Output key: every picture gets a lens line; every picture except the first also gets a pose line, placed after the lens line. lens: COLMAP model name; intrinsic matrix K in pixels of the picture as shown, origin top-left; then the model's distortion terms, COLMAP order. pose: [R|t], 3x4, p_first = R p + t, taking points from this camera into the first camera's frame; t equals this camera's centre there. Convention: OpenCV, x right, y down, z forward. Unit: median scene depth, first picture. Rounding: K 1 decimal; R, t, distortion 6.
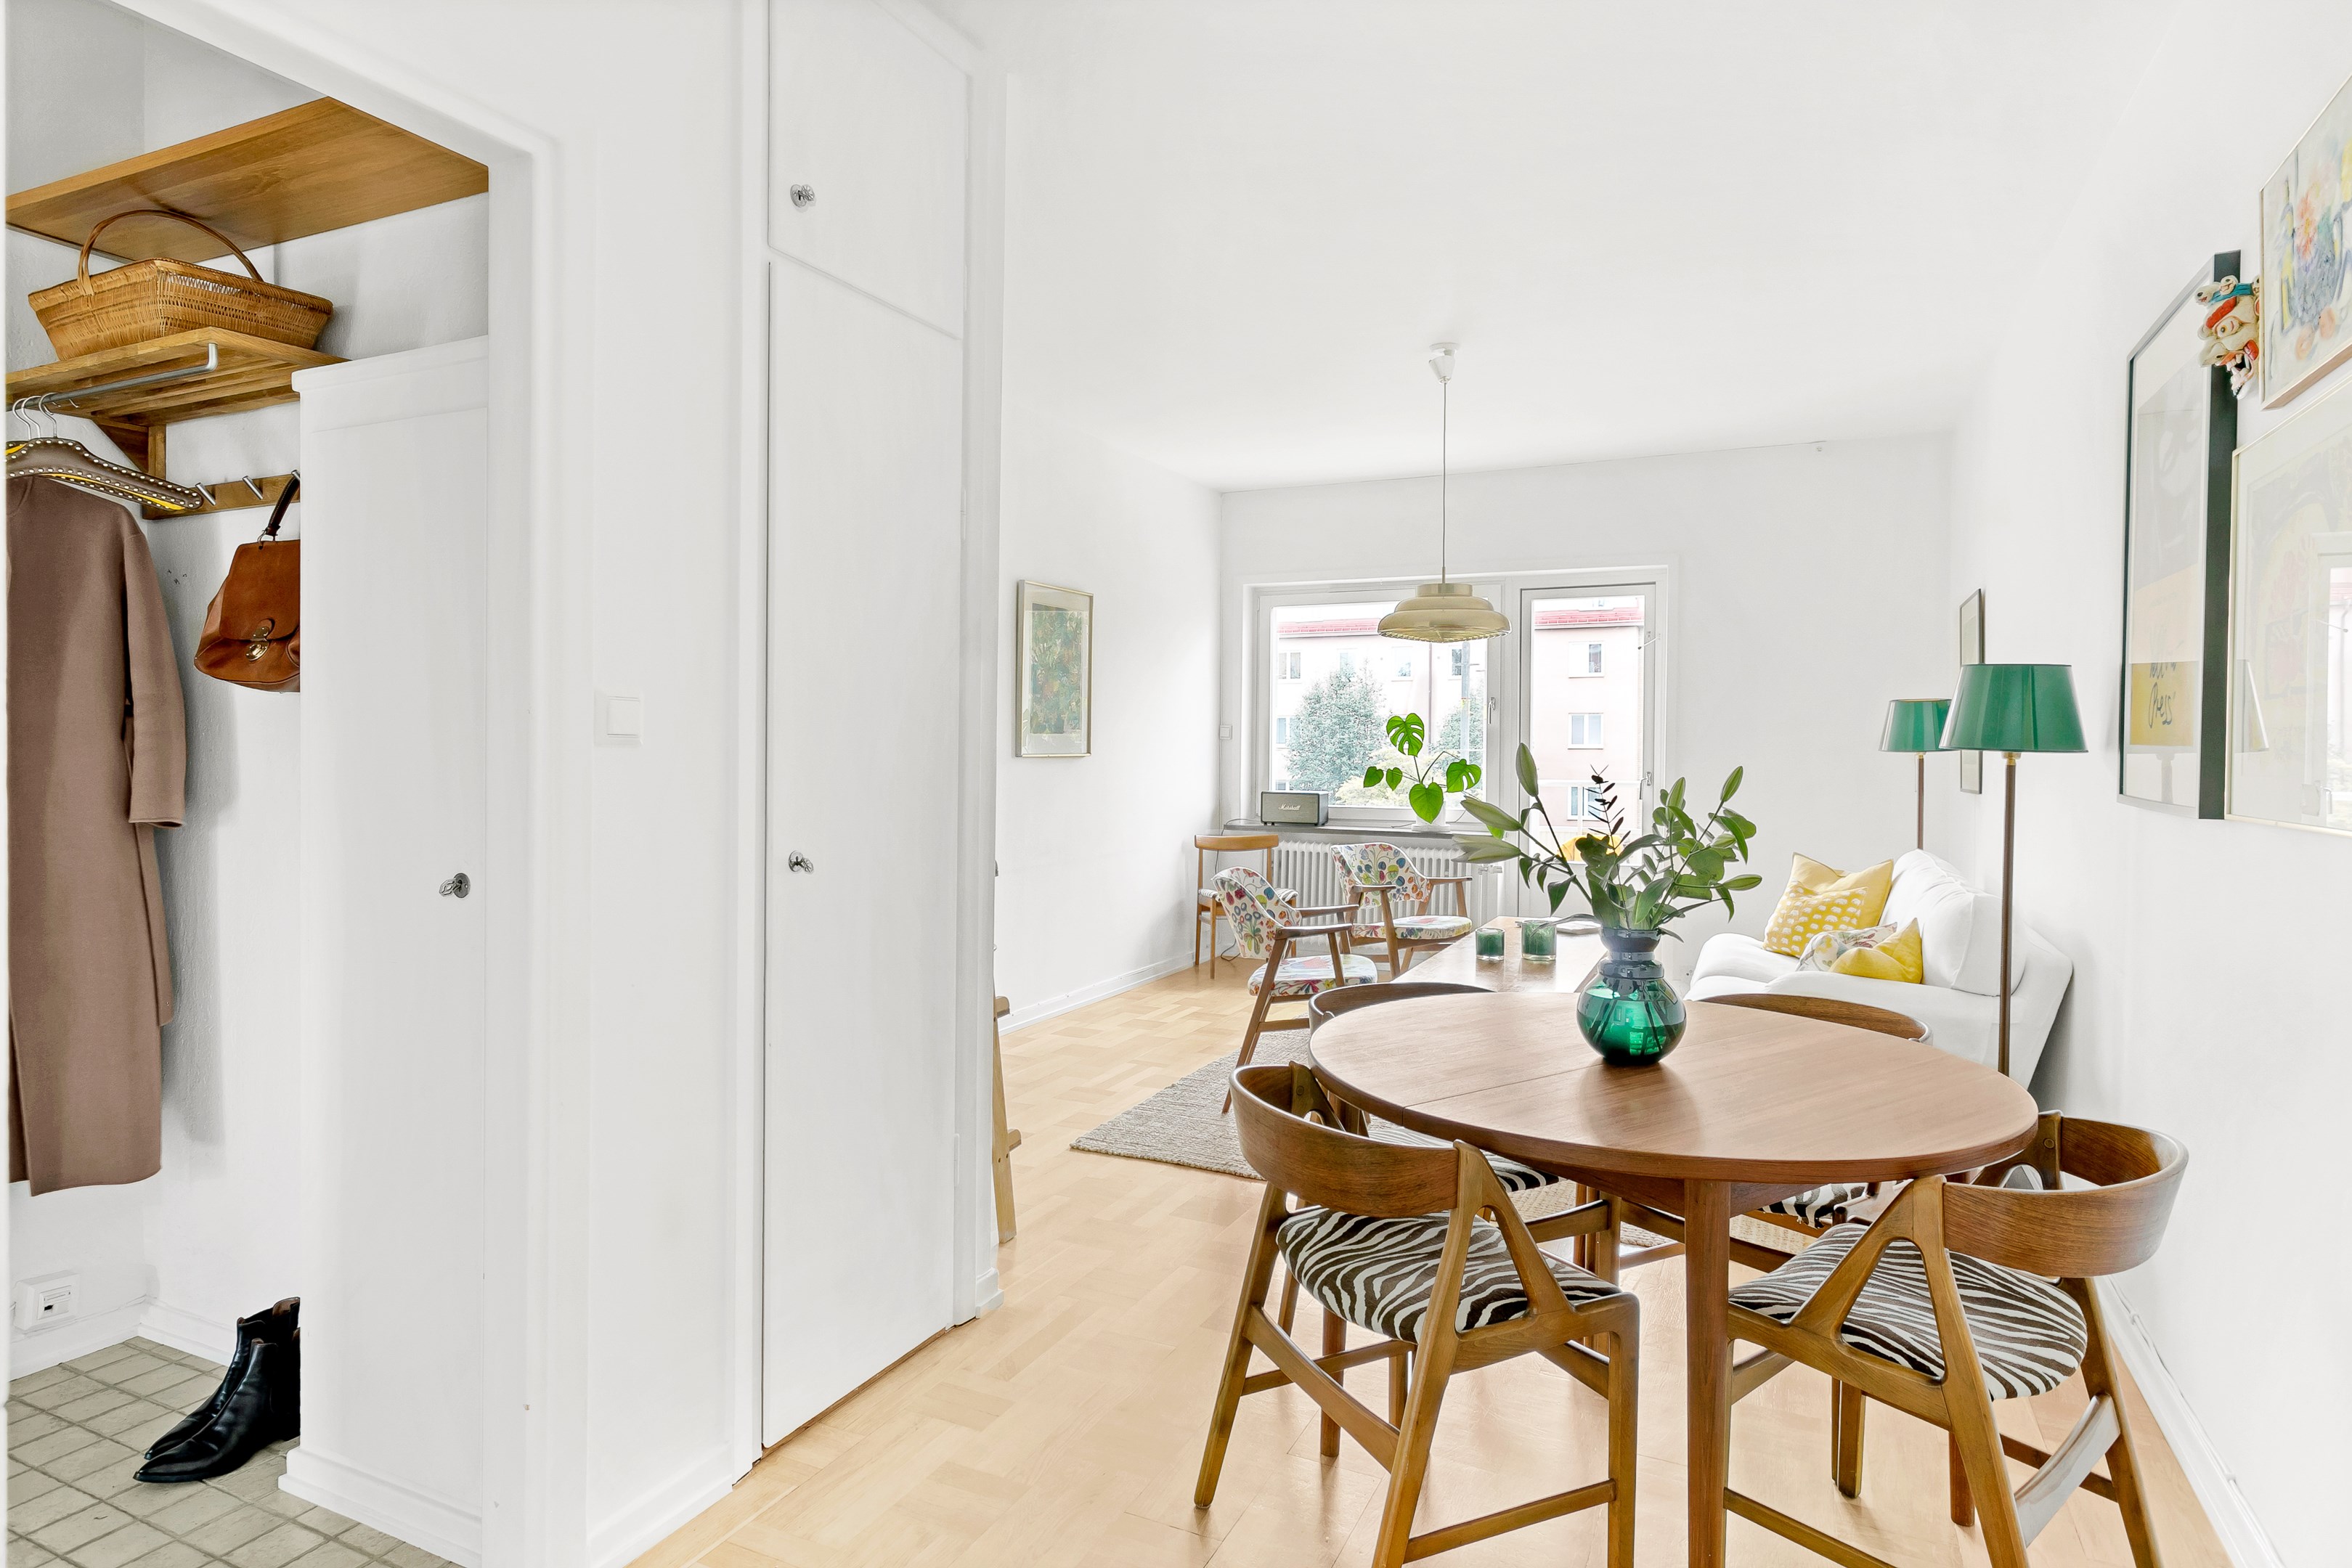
lens RADIAL K [[1281.7, 0, 1176.7], [0, 1281.7, 771.9], [0, 0, 1]] dist [0.001123, 0.001130]
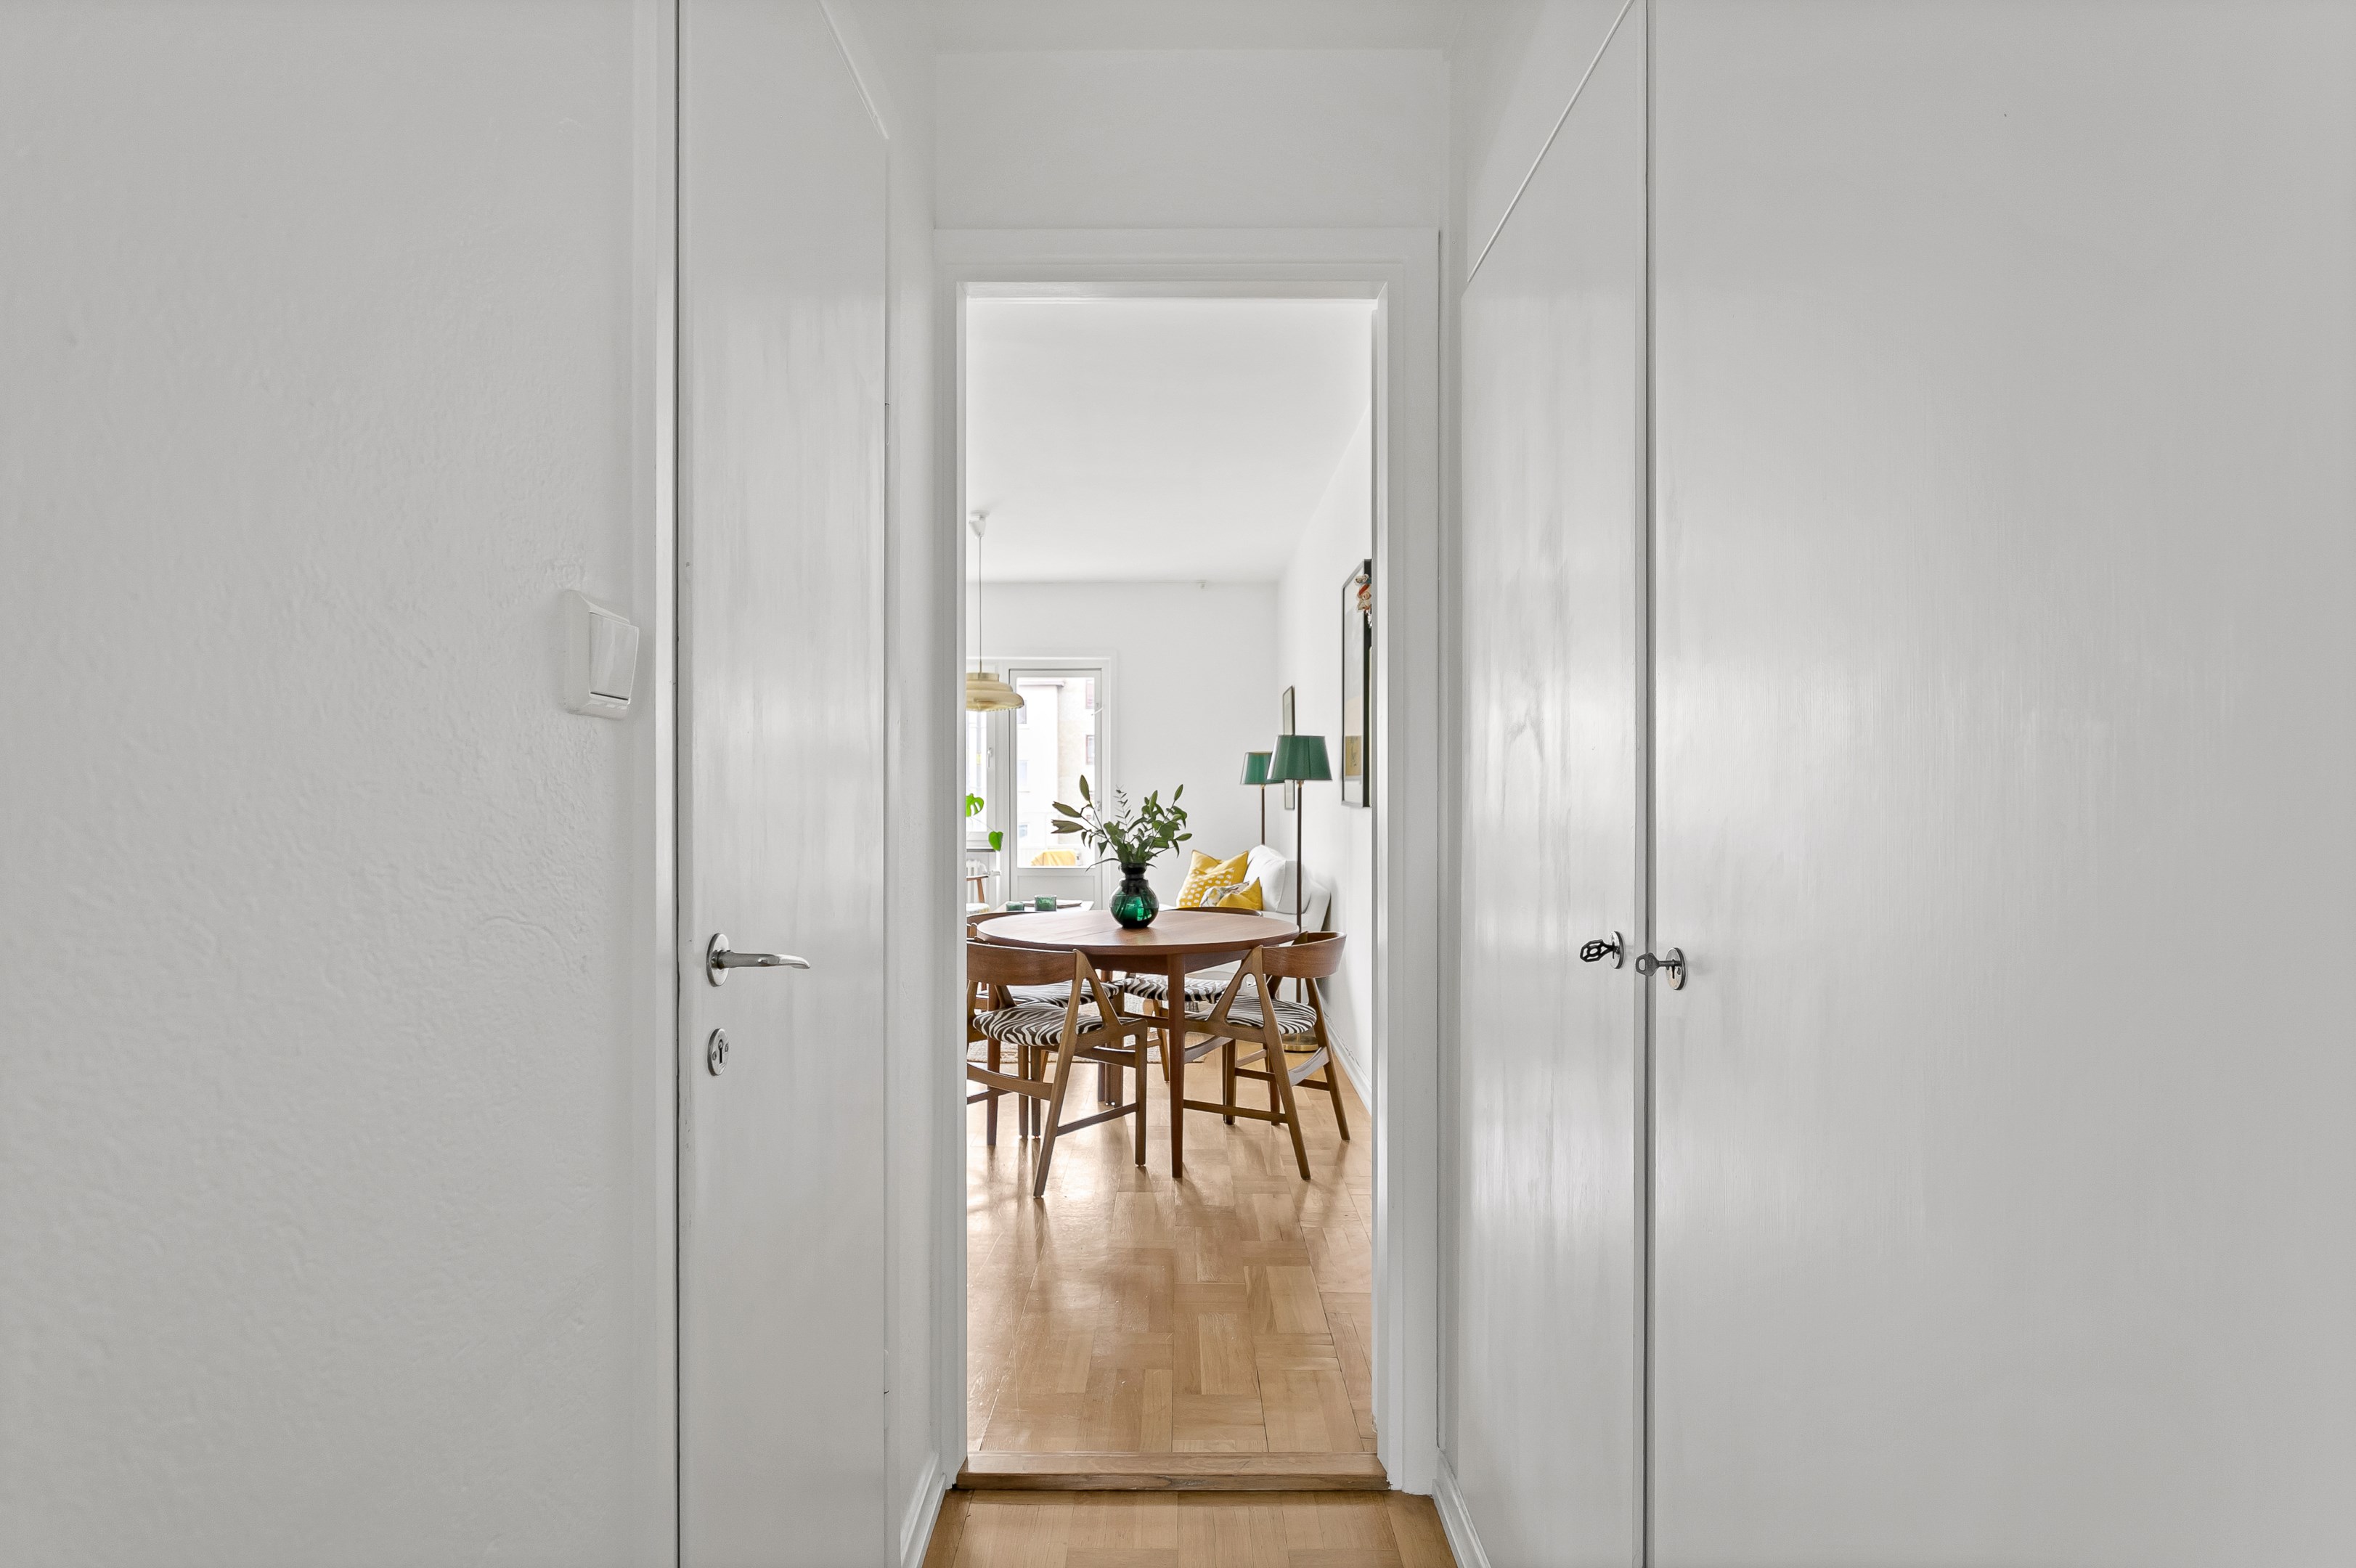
lens RADIAL K [[1214.5, 0, 1173.8], [0, 1214.5, 810.6], [0, 0, 1]] dist [-0.024634, 0.018878]
pose [[0.902861, -0.011831, 0.429770, -0.184482], [0.013284, 0.999912, -0.000380, 0.016484], [-0.429728, 0.006053, 0.902938, -0.343592]]
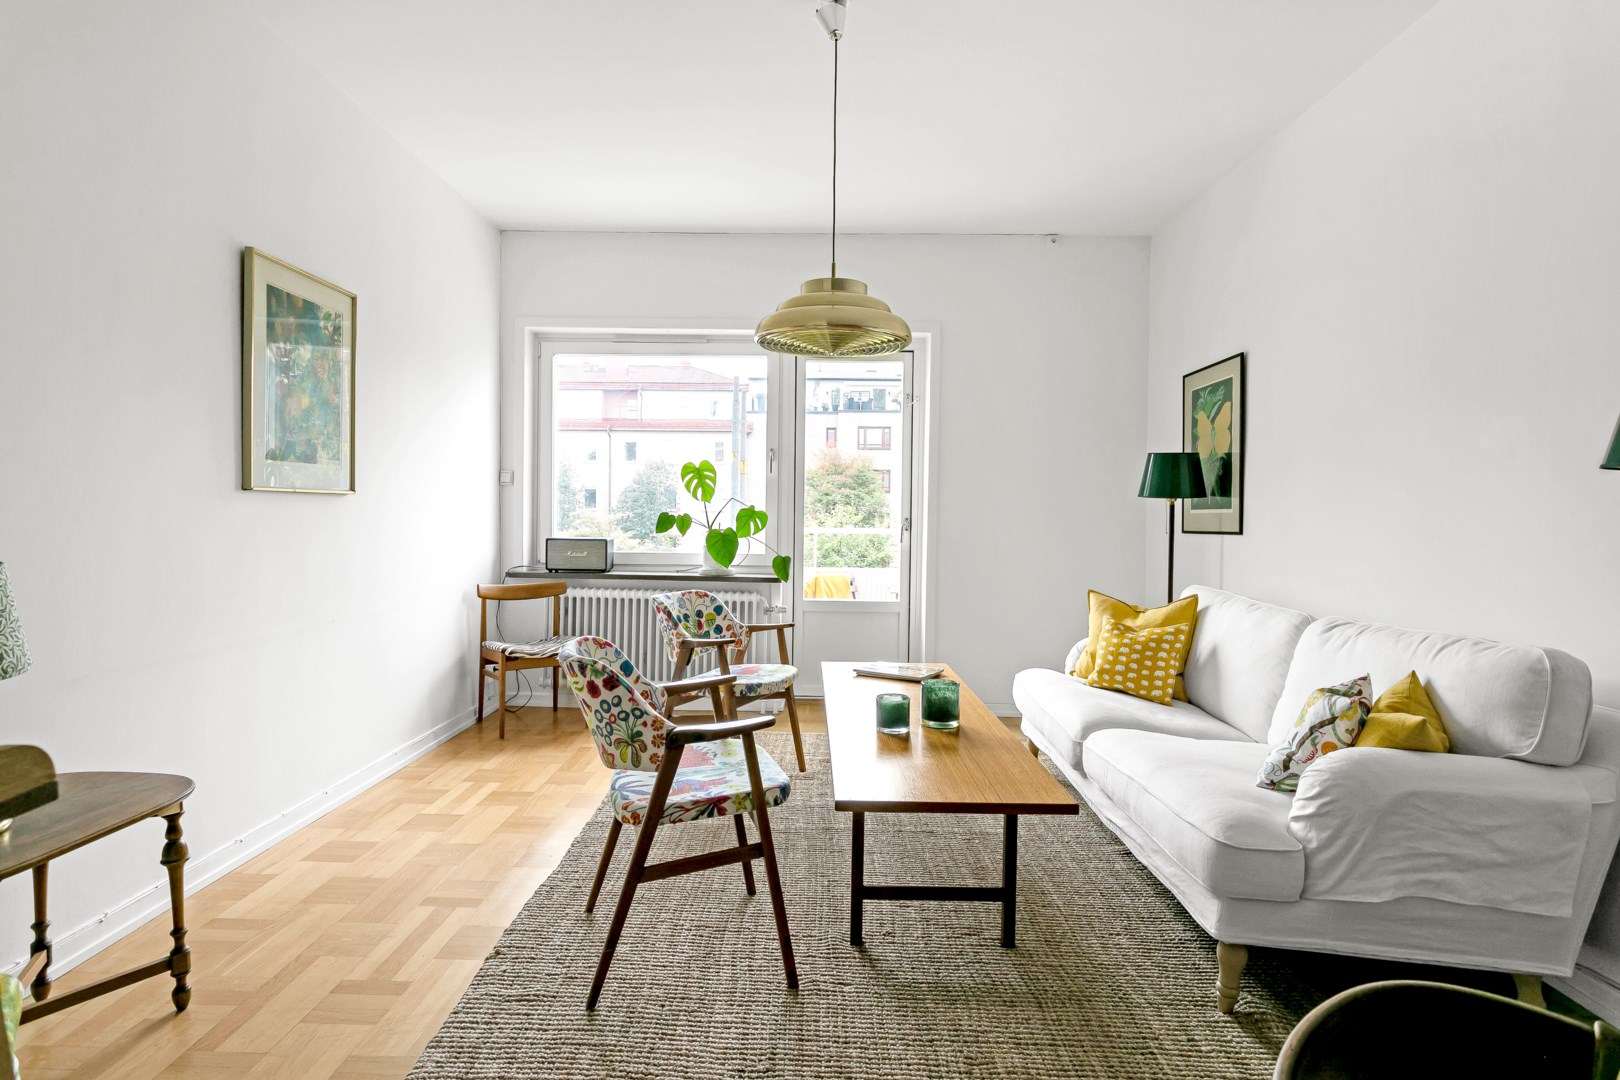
lens RADIAL K [[882.0, 0, 806.7], [0, 882.0, 543.5], [0, 0, 1]] dist [-0.004106, -0.000361]
pose [[0.914857, -0.008337, 0.403691, -0.036391], [0.001026, 0.999832, 0.018323, 0.010571], [-0.403776, -0.016349, 0.914712, 0.439326]]
